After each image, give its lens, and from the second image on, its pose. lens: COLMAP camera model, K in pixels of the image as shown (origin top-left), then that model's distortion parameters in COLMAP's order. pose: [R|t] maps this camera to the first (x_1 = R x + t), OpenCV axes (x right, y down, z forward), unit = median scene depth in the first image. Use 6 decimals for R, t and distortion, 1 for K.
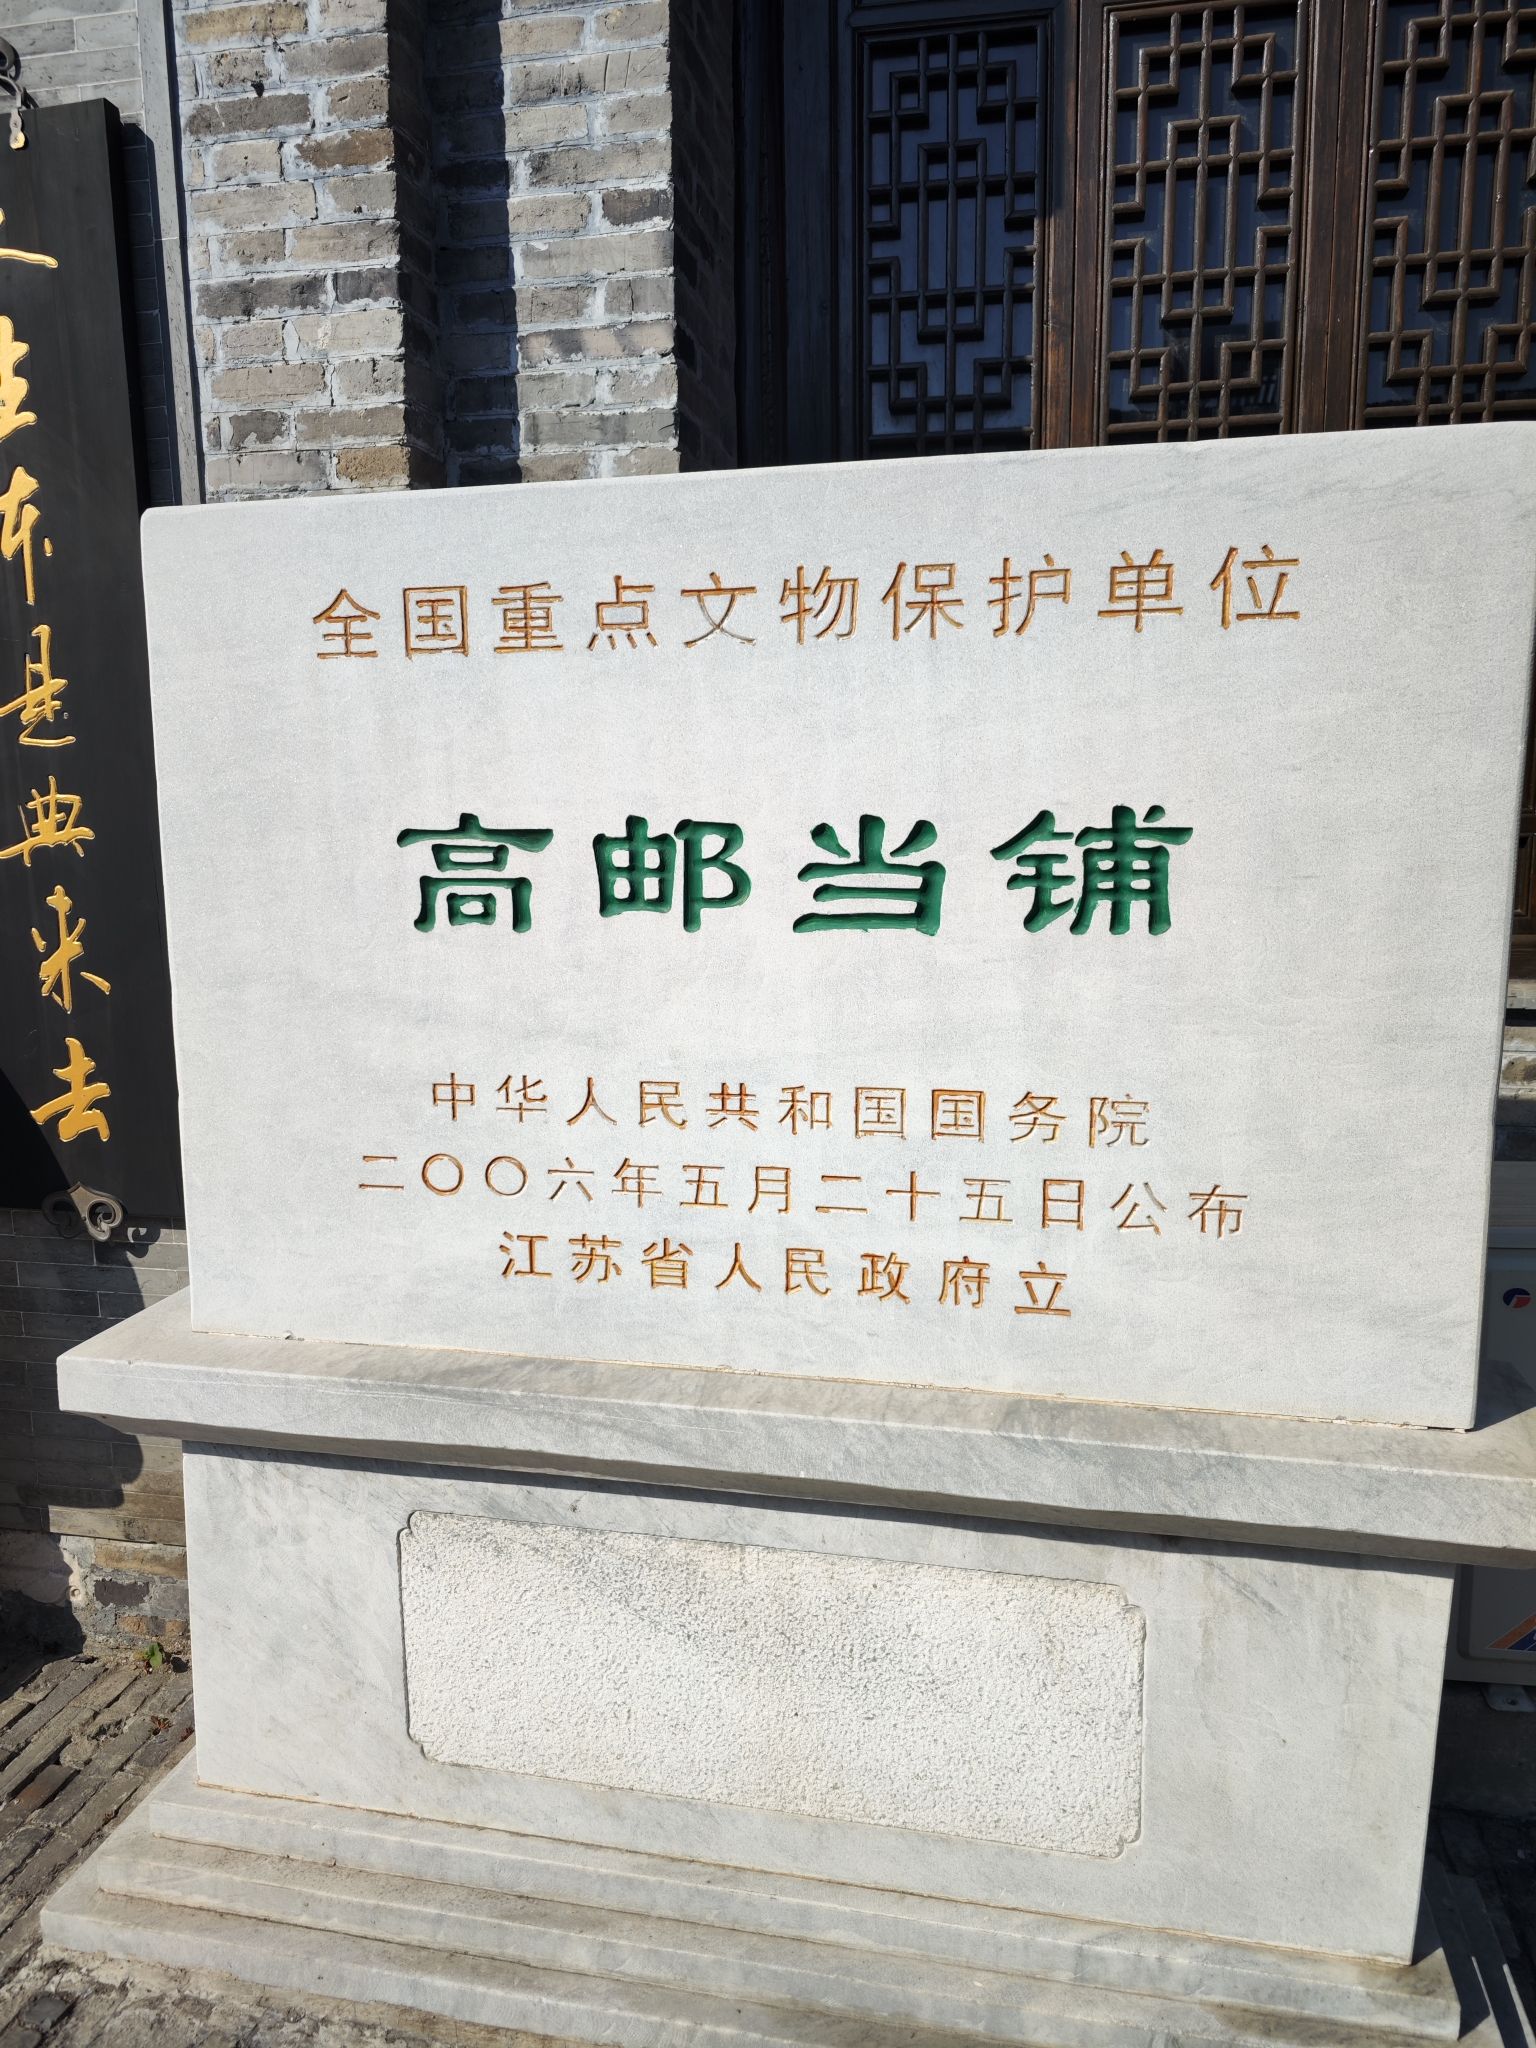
lens RADIAL K [[1406.2, 0, 759.3], [0, 1406.2, 1038.0], [0, 0, 1]] dist [0.027653, -0.028504]
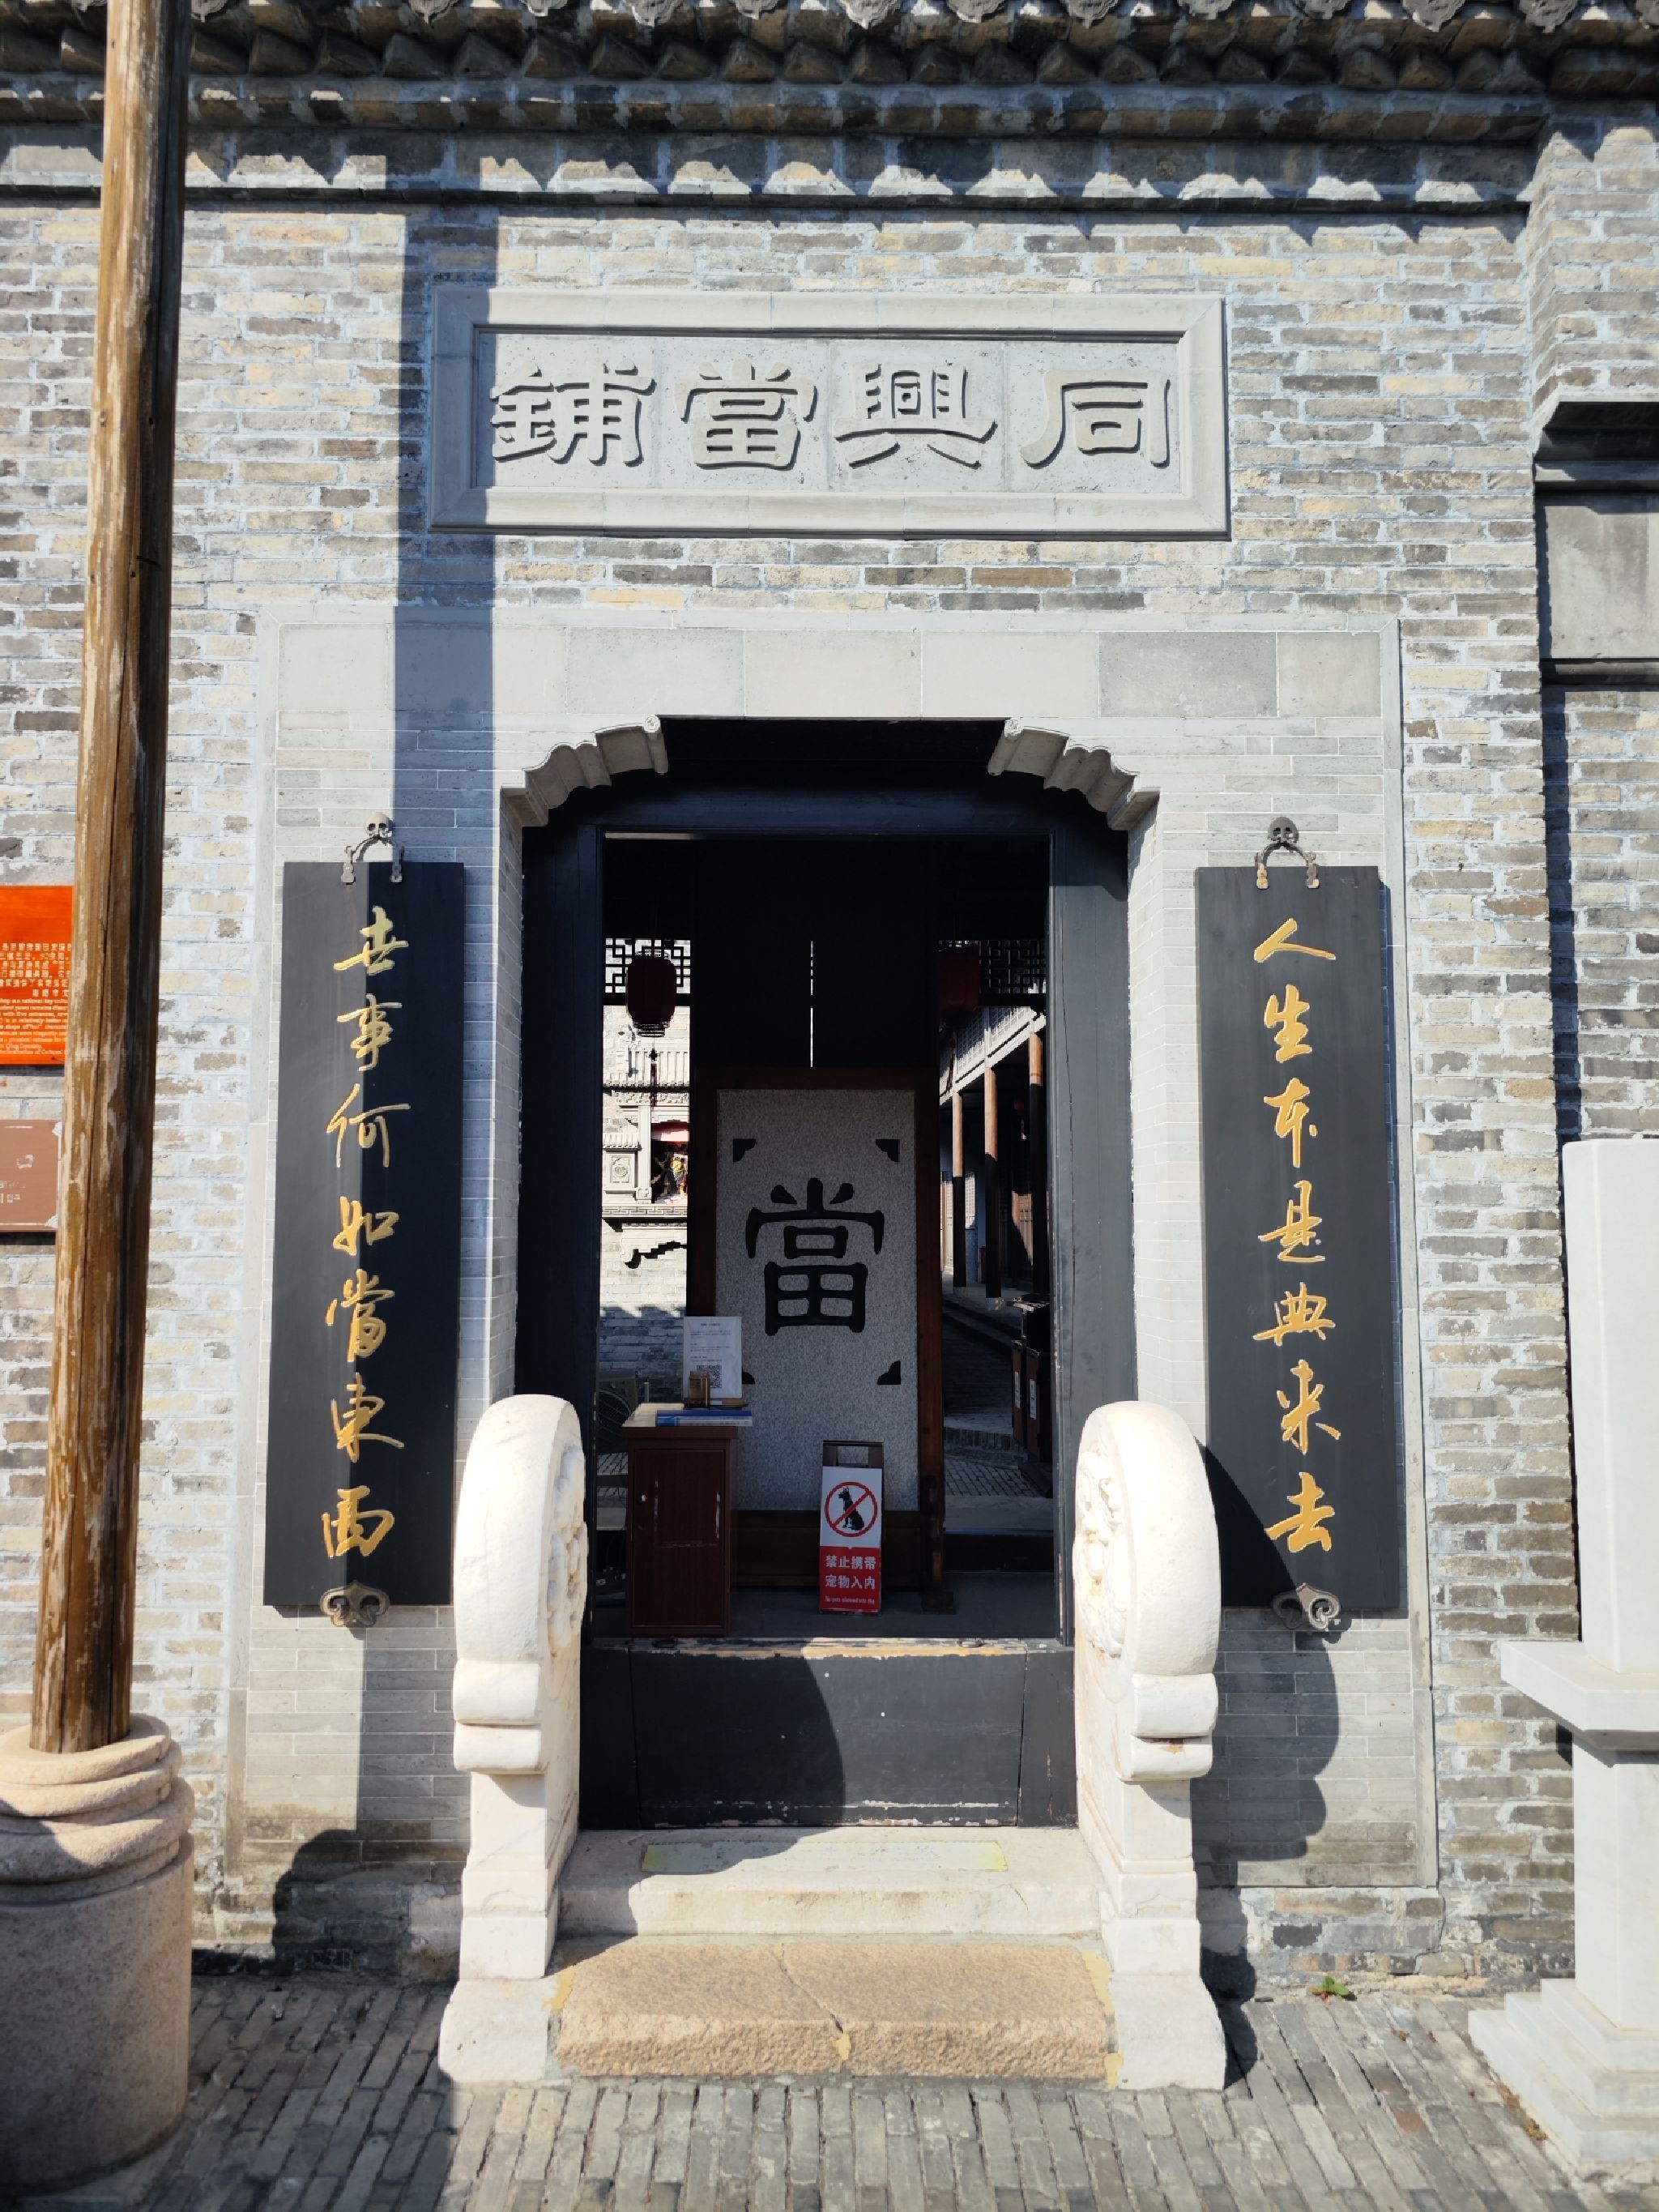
lens RADIAL K [[1518.6, 0, 809.9], [0, 1518.6, 1101.3], [0, 0, 1]] dist [0.027653, -0.028504]
pose [[0.977796, 0.035257, 0.206572, -1.458099], [0.016426, 0.969818, -0.243277, 0.003304], [-0.208914, 0.241268, 0.947705, -0.443423]]
